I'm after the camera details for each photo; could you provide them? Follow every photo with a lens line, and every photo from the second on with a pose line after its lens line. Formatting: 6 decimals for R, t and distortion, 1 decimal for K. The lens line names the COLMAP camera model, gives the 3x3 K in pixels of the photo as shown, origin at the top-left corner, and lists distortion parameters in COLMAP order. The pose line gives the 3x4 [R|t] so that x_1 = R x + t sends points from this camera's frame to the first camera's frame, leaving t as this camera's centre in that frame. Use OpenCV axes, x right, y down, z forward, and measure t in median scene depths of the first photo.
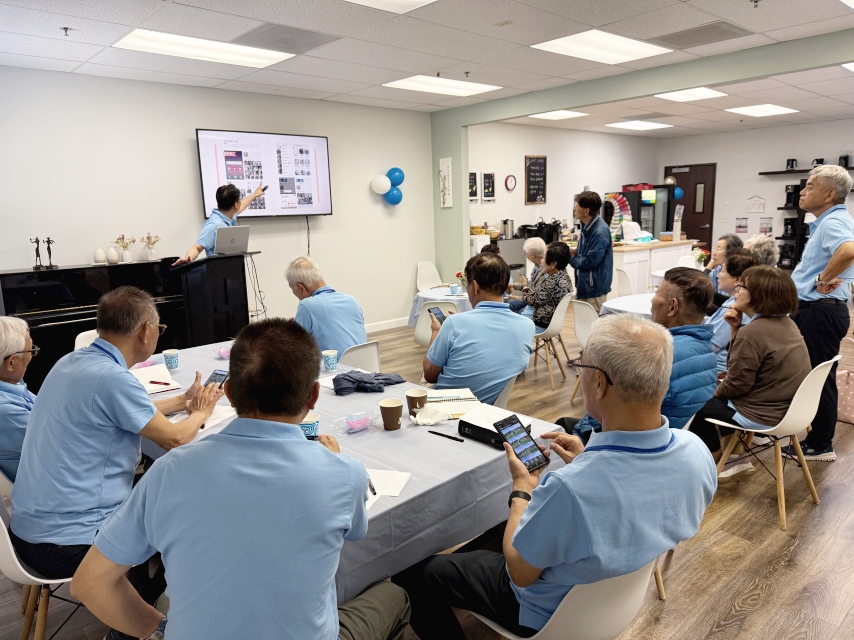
lens RADIAL K [[595.1, 0, 426.9], [0, 595.1, 320.6], [0, 0, 1]] dist [0.047067, -0.030900]
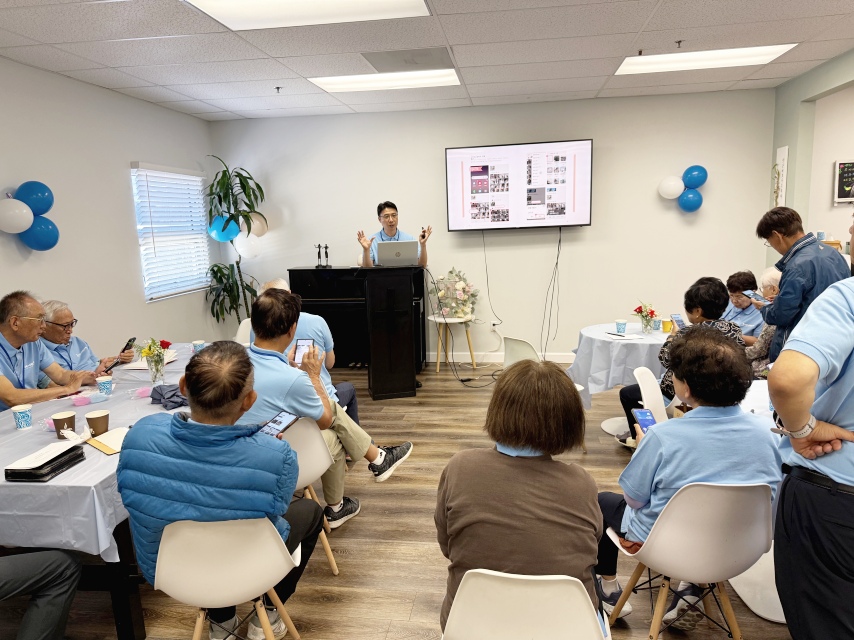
lens RADIAL K [[595.1, 0, 425.1], [0, 595.1, 318.1], [0, 0, 1]] dist [0.047067, -0.030900]
pose [[0.614535, 0.136012, -0.777076, 0.440174], [-0.131499, 0.988905, 0.069096, -0.075565], [0.777853, 0.059723, 0.625602, 0.274212]]
